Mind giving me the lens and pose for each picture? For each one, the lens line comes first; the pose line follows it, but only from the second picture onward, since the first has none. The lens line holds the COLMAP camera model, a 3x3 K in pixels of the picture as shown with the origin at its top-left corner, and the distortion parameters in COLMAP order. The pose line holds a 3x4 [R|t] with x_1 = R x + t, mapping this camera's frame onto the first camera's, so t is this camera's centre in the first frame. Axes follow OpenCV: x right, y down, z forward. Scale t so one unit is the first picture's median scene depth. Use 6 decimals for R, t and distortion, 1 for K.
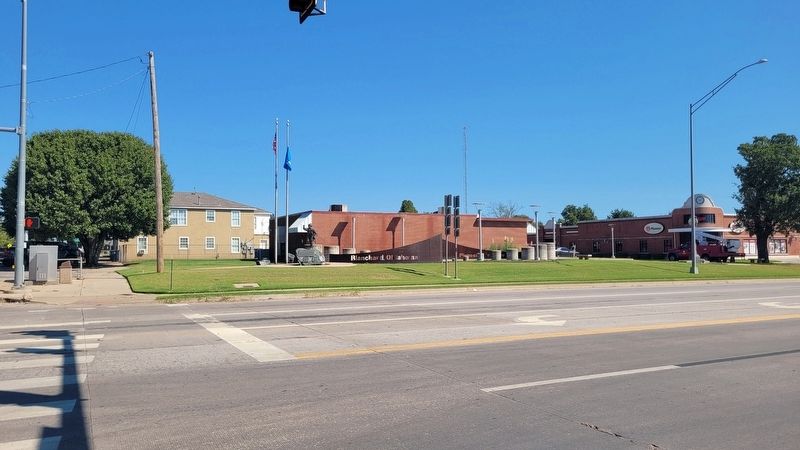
lens RADIAL K [[597.3, 0, 399.5], [0, 597.3, 225.2], [0, 0, 1]] dist [0.008845, 0.003176]
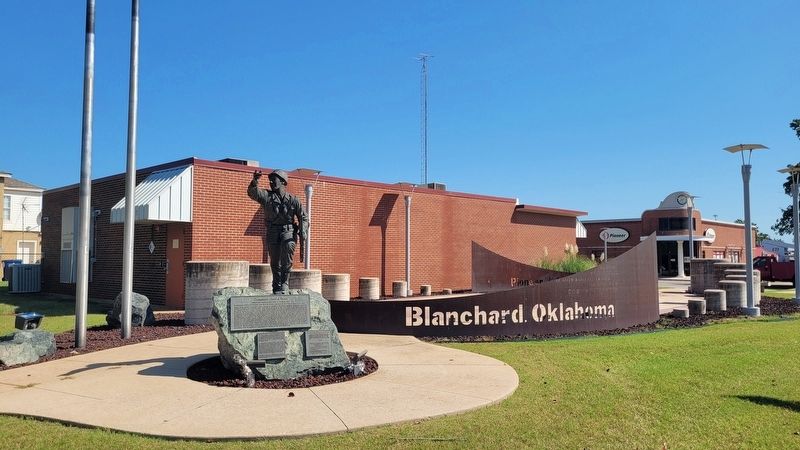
lens RADIAL K [[597.3, 0, 400.9], [0, 597.3, 224.4], [0, 0, 1]] dist [0.008845, 0.003176]
pose [[0.944317, 0.026146, 0.327996, -0.111417], [-0.022483, 0.999635, -0.014954, 0.011791], [-0.328267, 0.006747, 0.944561, 0.489562]]
